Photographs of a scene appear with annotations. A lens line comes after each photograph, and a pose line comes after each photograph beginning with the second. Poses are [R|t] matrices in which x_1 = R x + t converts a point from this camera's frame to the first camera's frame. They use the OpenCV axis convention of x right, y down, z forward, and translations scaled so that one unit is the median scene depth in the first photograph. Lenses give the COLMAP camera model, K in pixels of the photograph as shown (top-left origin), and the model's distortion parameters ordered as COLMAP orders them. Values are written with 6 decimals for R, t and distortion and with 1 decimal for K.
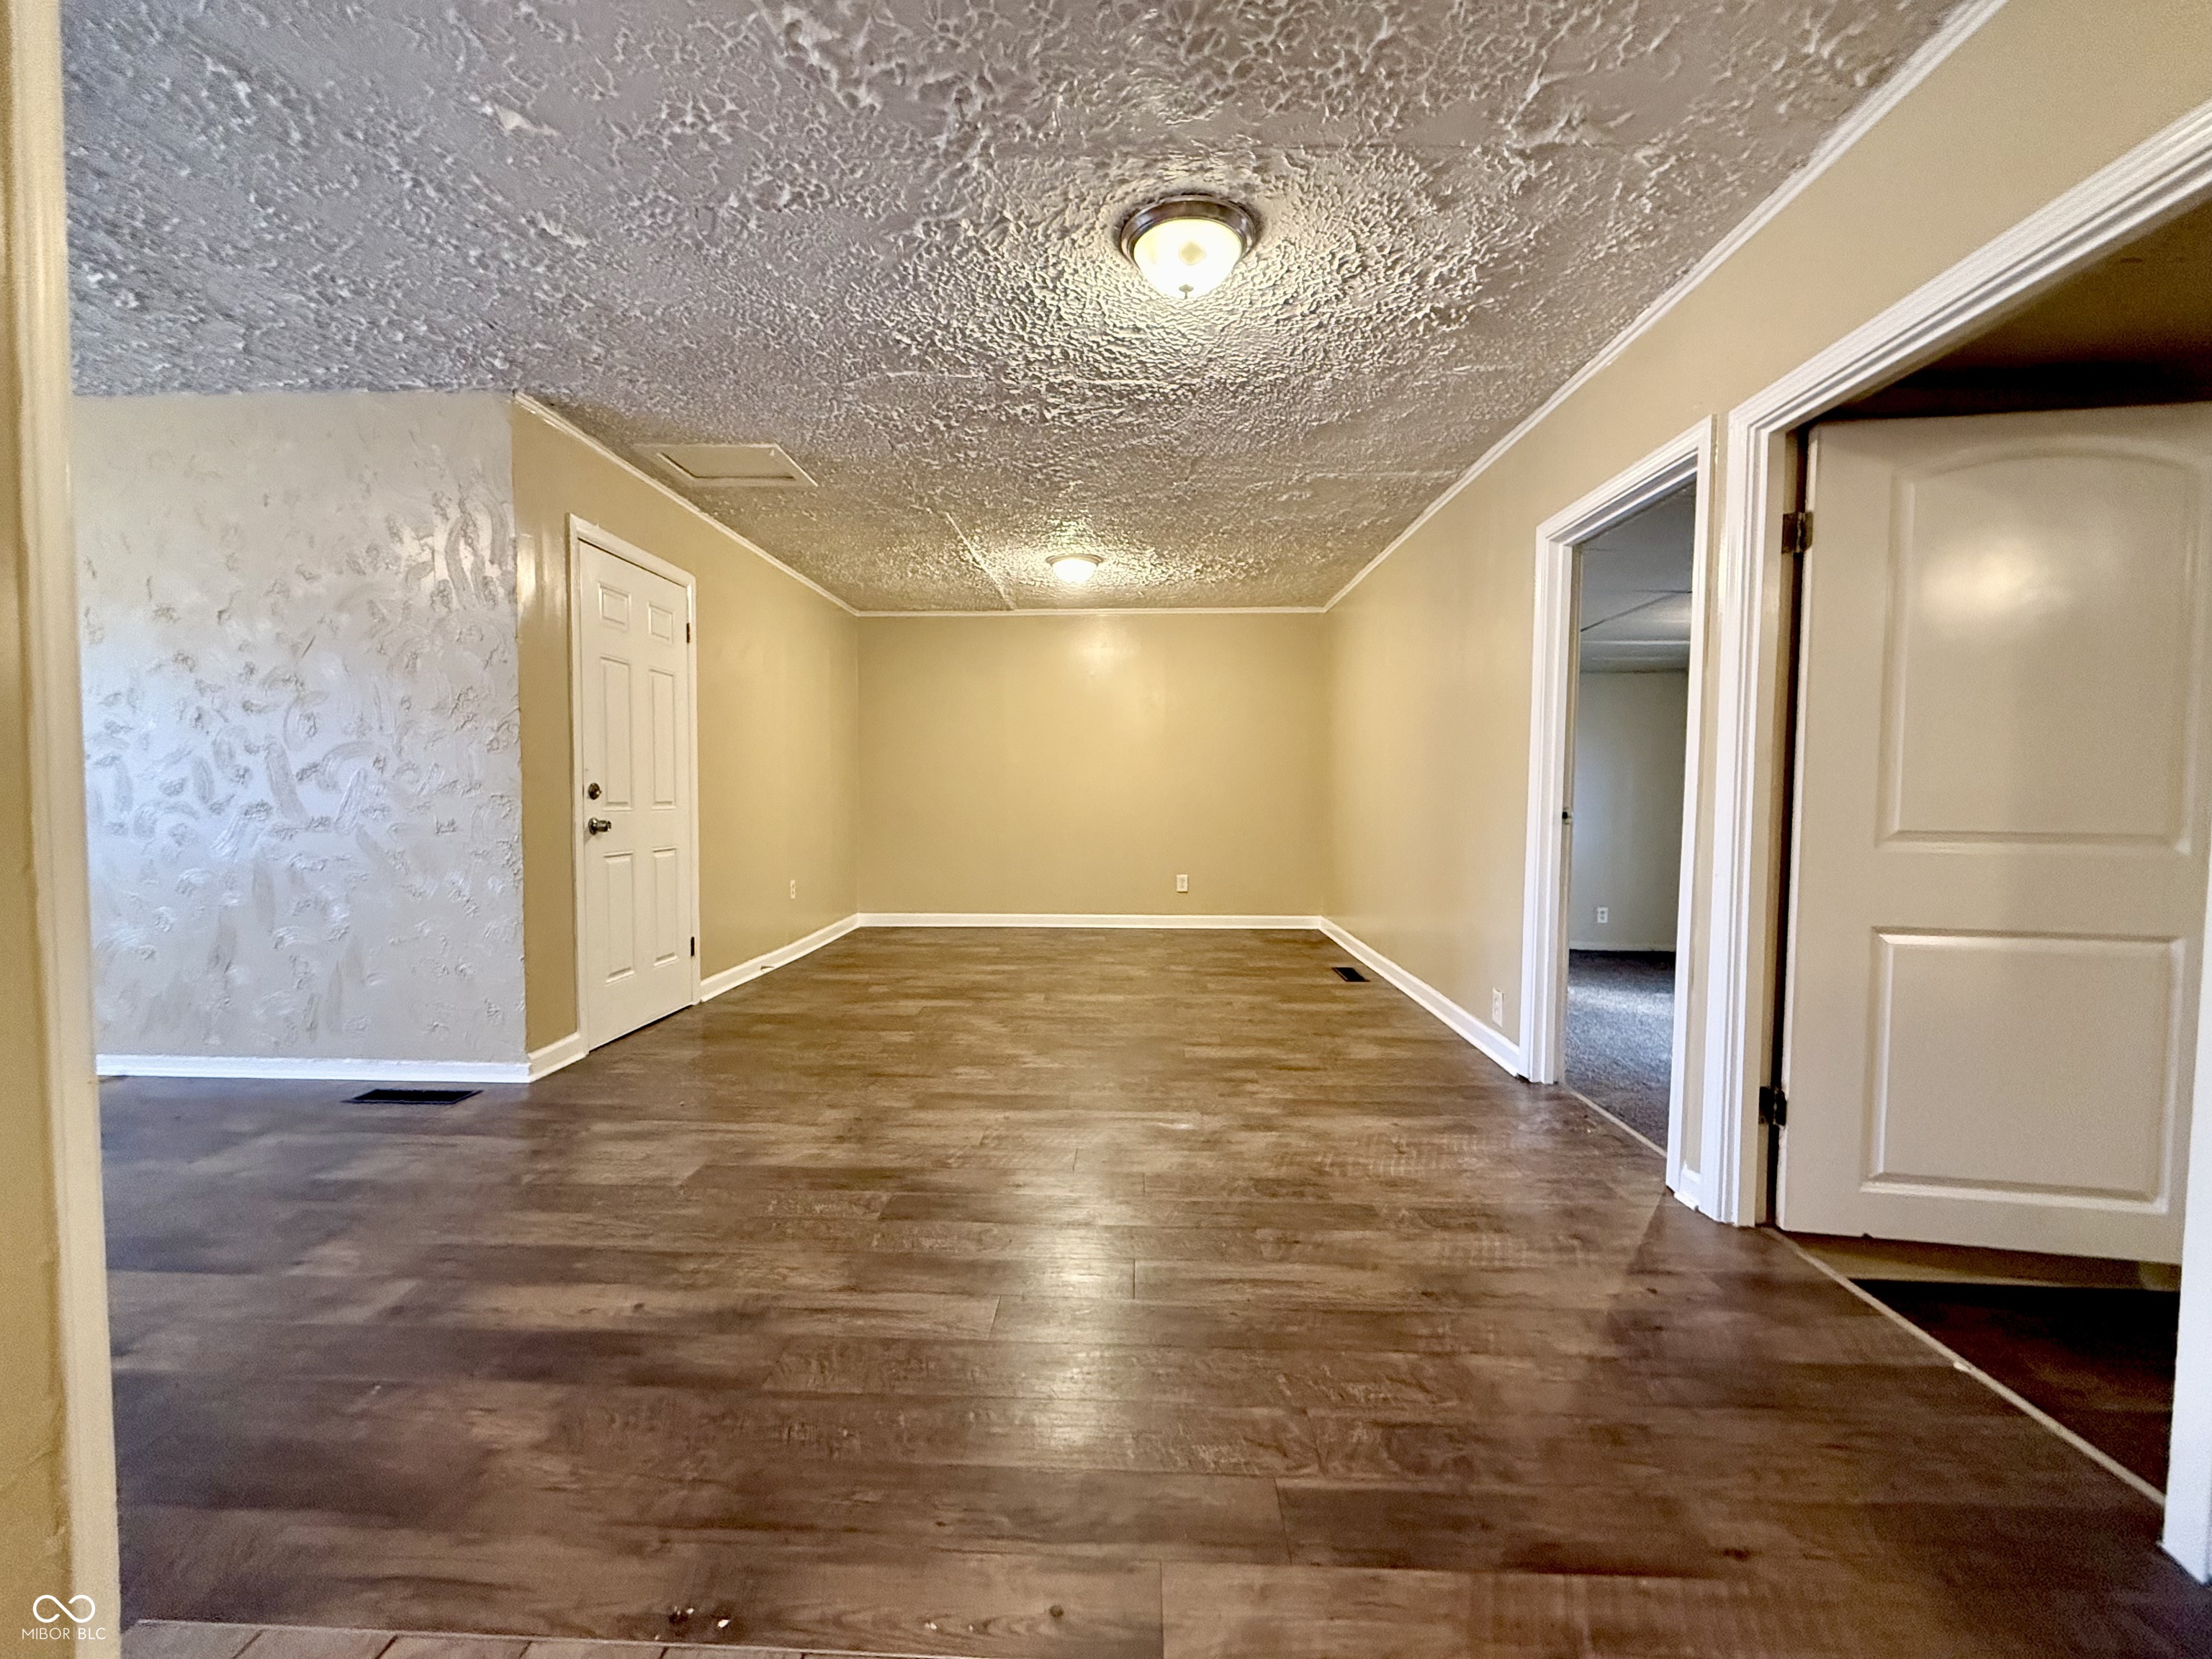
lens RADIAL K [[878.5, 0, 1102.4], [0, 878.5, 830.3], [0, 0, 1]] dist [0.001258, -0.000016]
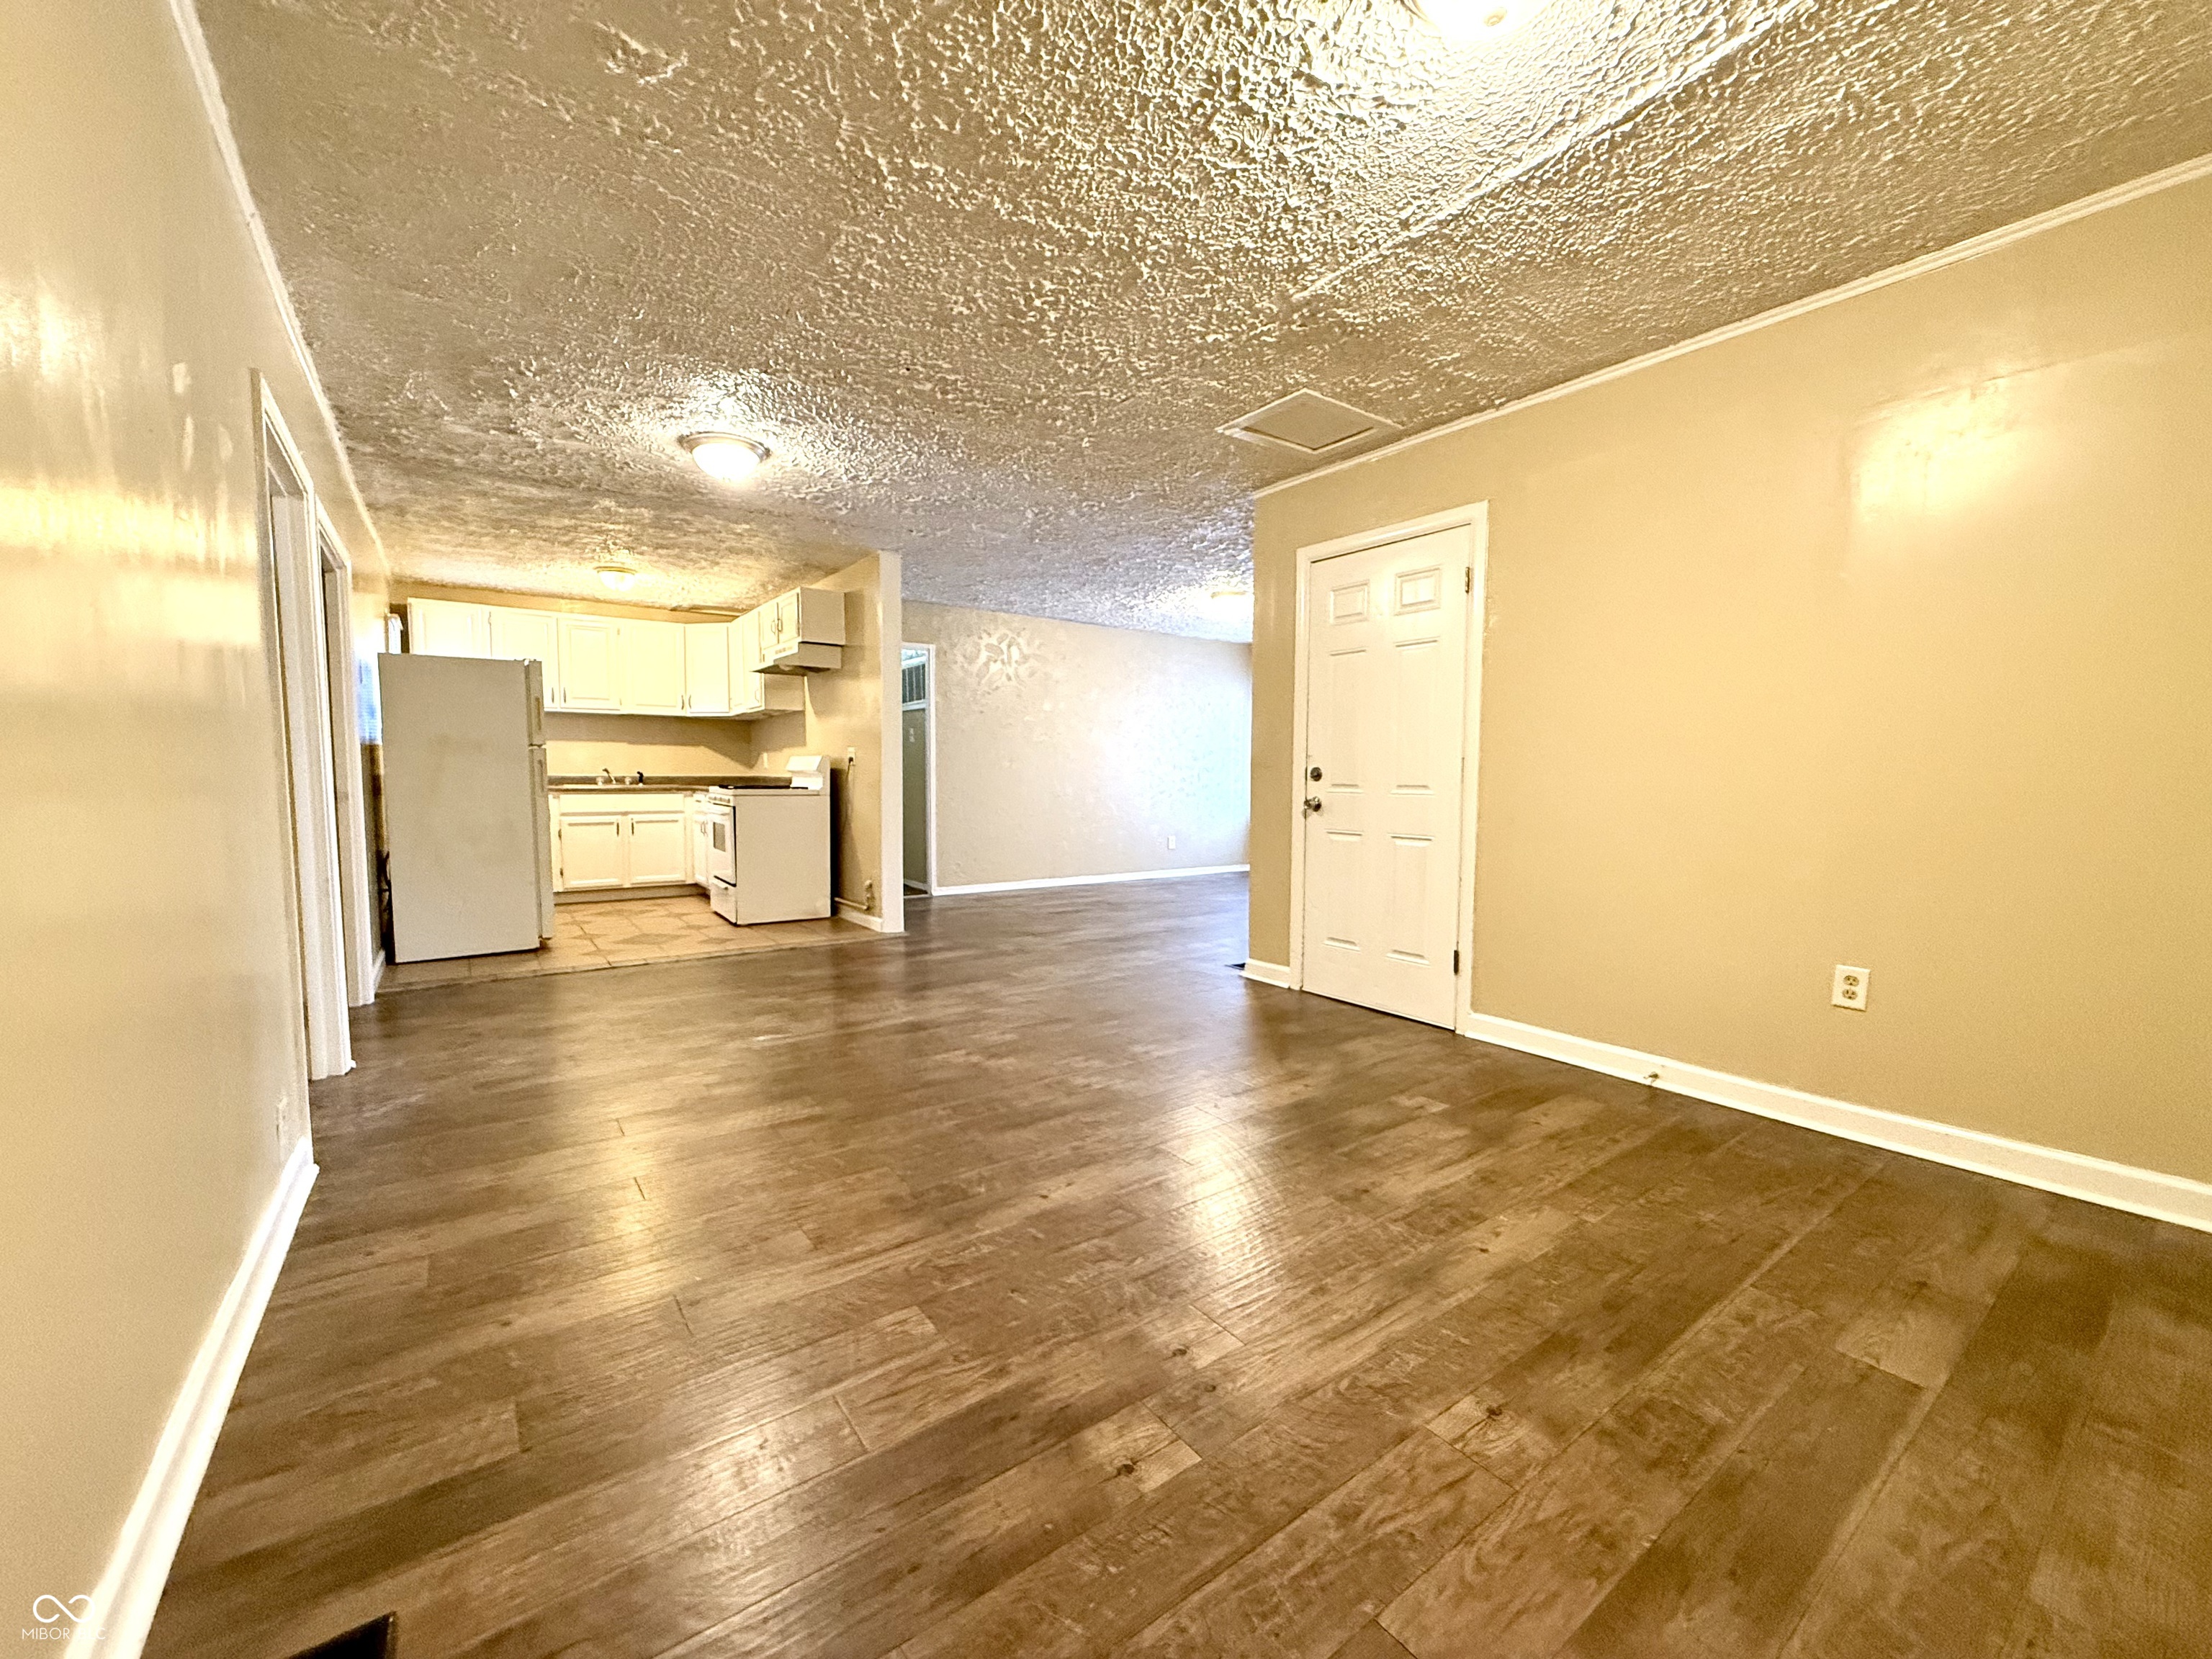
lens RADIAL K [[878.5, 0, 1102.2], [0, 878.5, 831.4], [0, 0, 1]] dist [0.001258, -0.000016]
pose [[-0.782838, 0.031888, -0.621408, 0.478715], [-0.033600, 0.995062, 0.093392, -0.088185], [0.621317, 0.093990, -0.777901, 2.244700]]
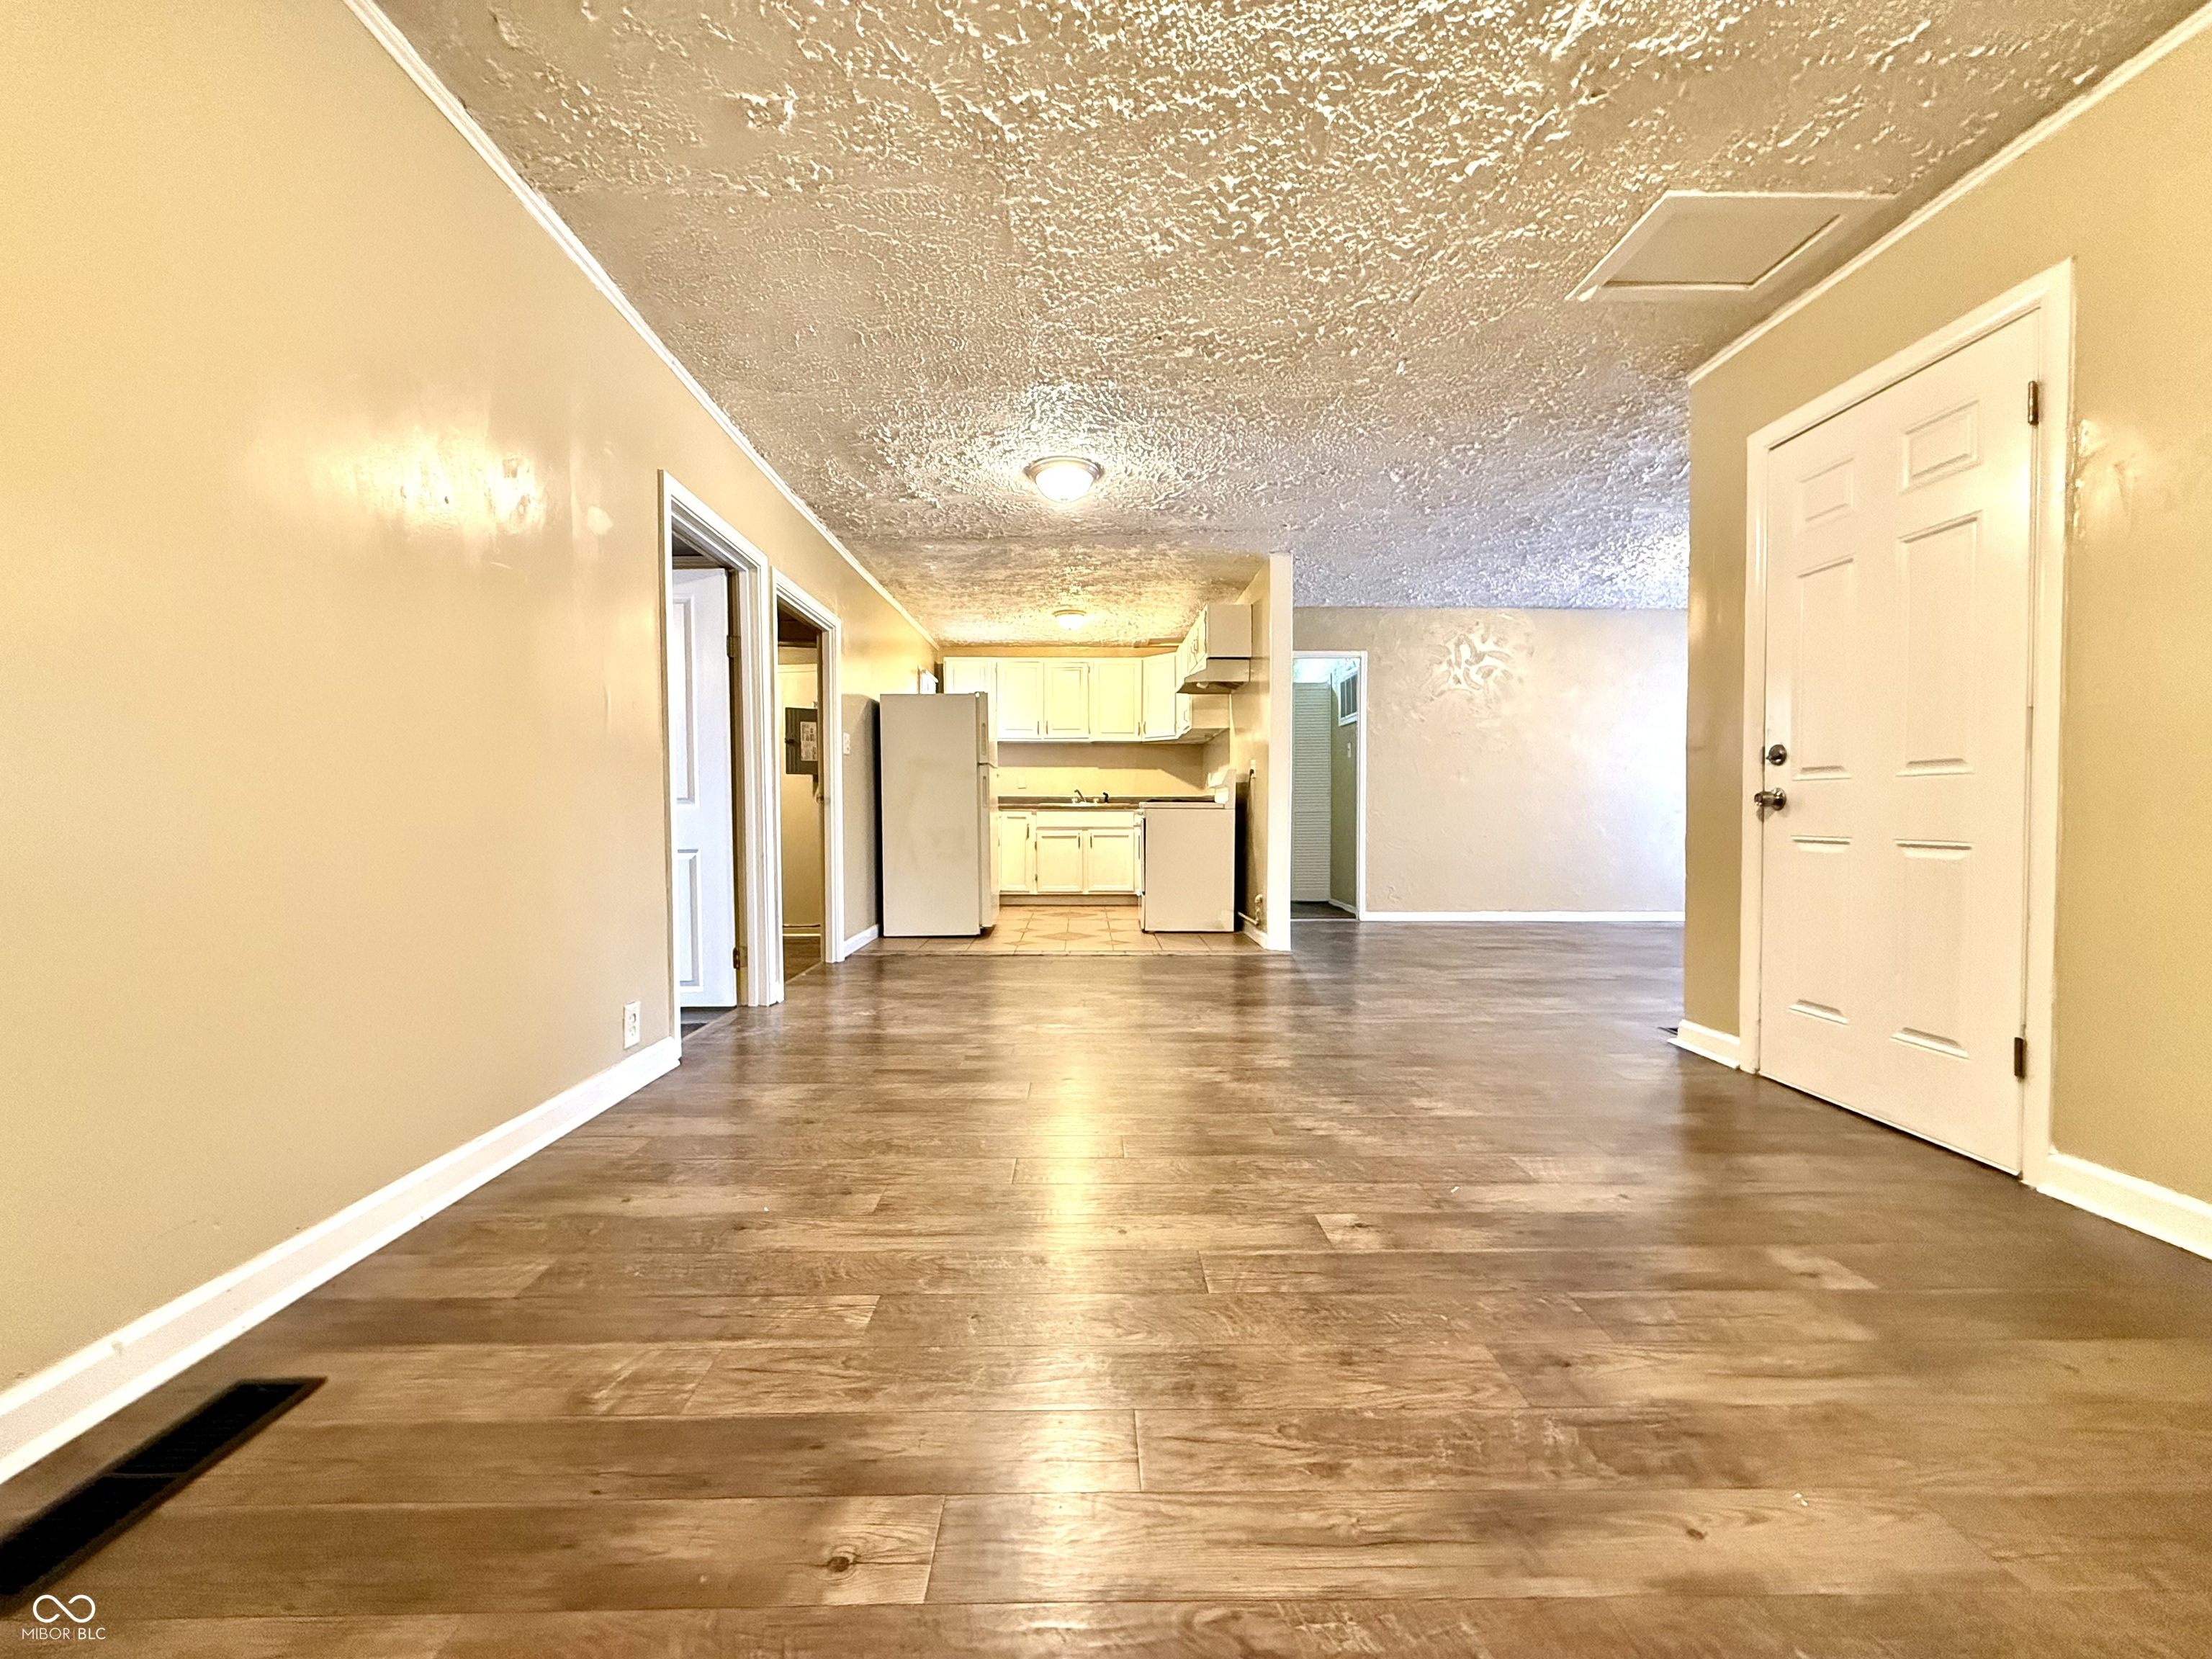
lens RADIAL K [[878.5, 0, 1105.3], [0, 878.5, 830.9], [0, 0, 1]] dist [0.001258, -0.000016]
pose [[-0.998034, -0.002731, -0.062620, 0.096225], [-0.006652, 0.998023, 0.062495, -0.028224], [0.062325, 0.062789, -0.996079, 2.266988]]
